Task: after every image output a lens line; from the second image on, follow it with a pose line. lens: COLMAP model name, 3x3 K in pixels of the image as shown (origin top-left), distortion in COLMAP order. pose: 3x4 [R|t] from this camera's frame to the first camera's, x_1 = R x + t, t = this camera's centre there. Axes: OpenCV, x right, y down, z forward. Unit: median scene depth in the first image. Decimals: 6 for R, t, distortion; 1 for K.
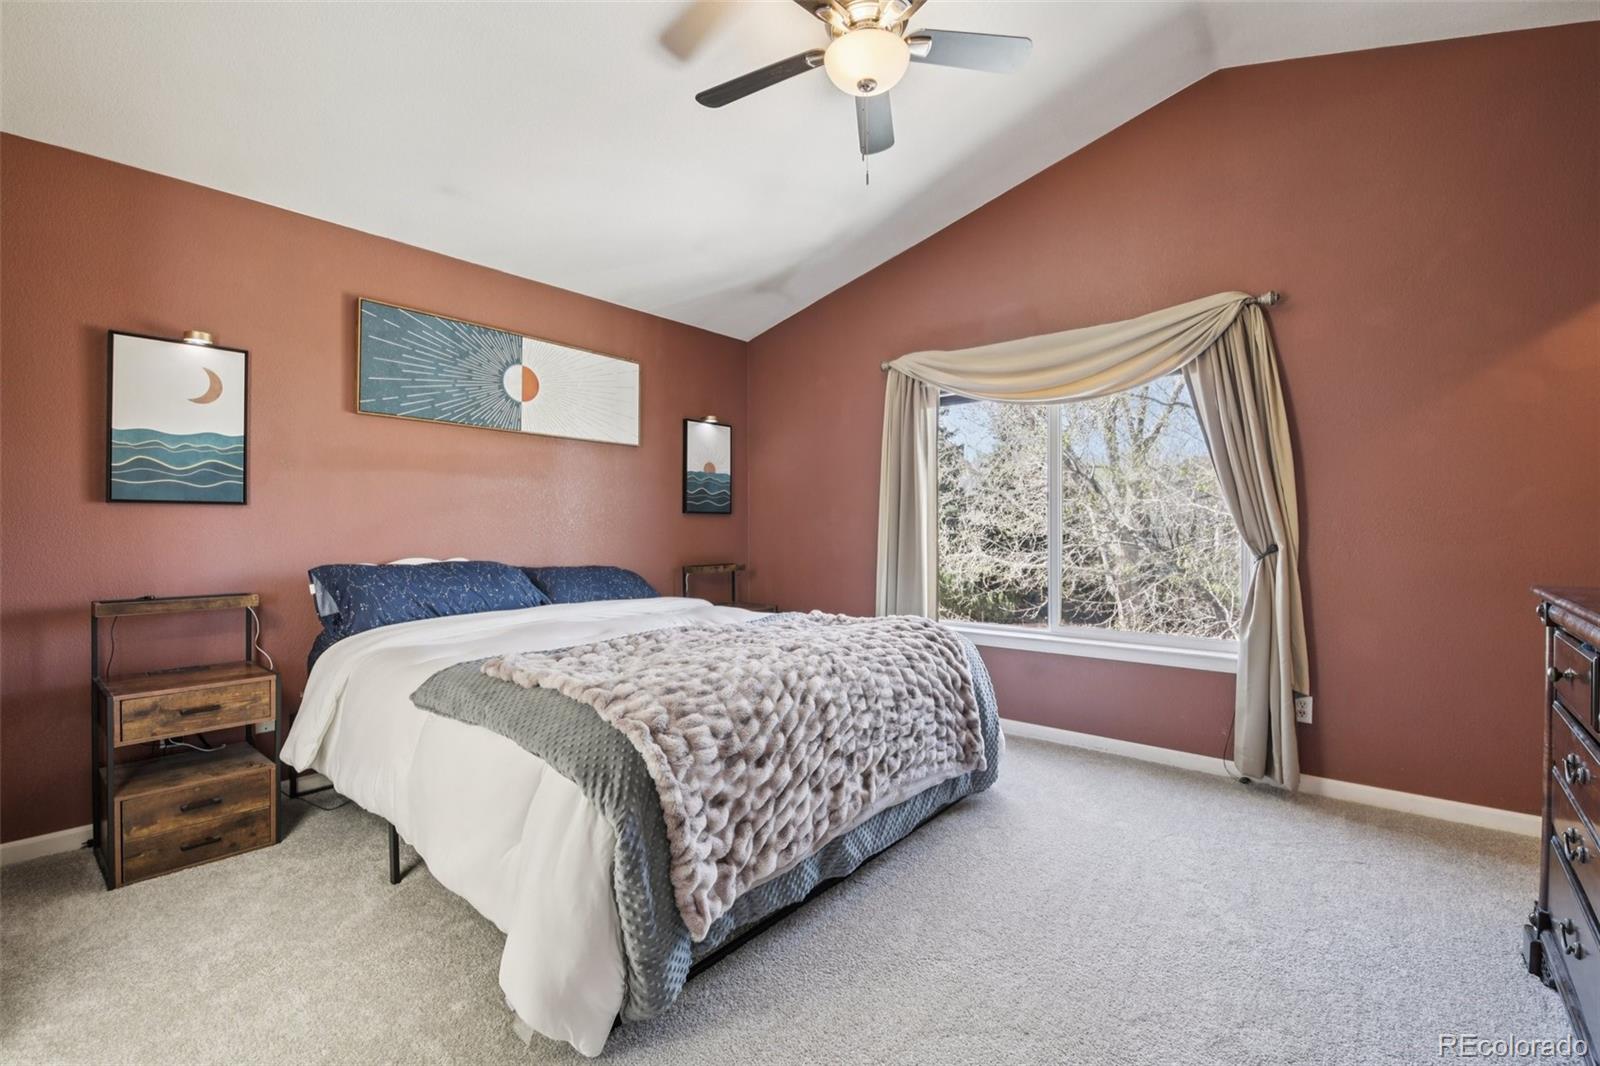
lens RADIAL K [[694.2, 0, 796.4], [0, 694.2, 526.7], [0, 0, 1]] dist [-0.005051, -0.001774]
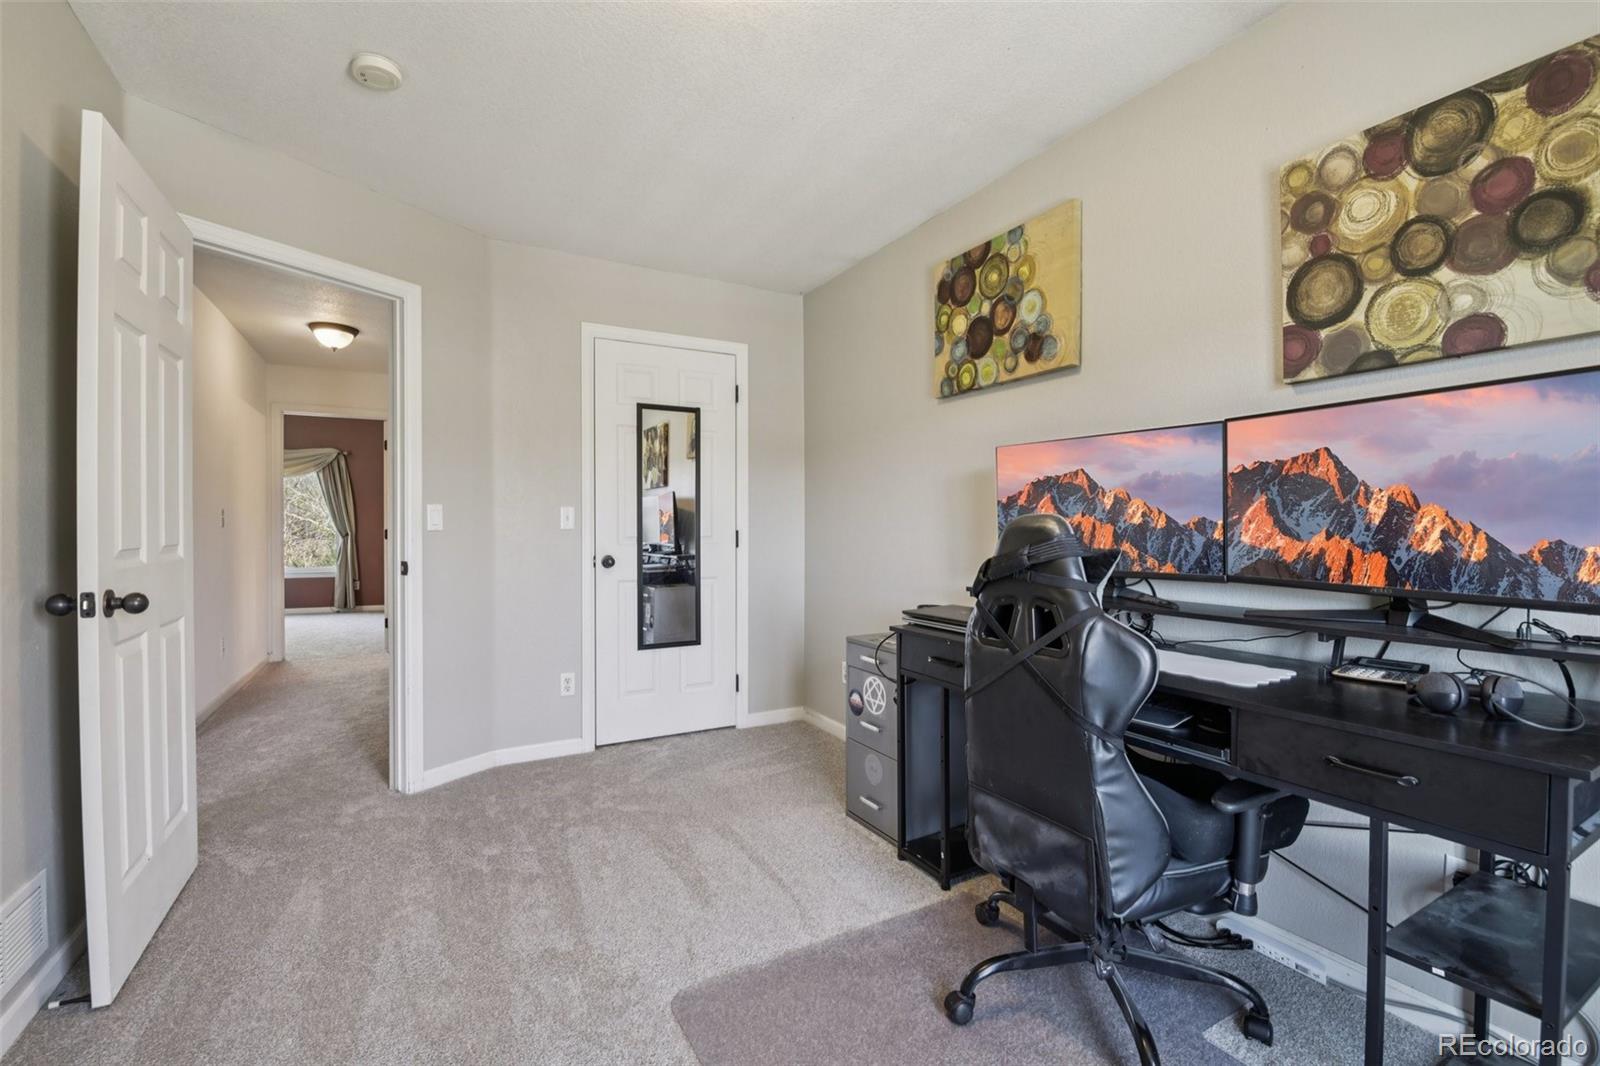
lens RADIAL K [[694.2, 0, 790.4], [0, 694.2, 533.4], [0, 0, 1]] dist [-0.005051, -0.001774]
pose [[0.363255, -0.004540, 0.931679, -1.469156], [-0.004210, 0.999970, 0.006514, -0.001941], [-0.931680, -0.006288, 0.363225, -1.961210]]
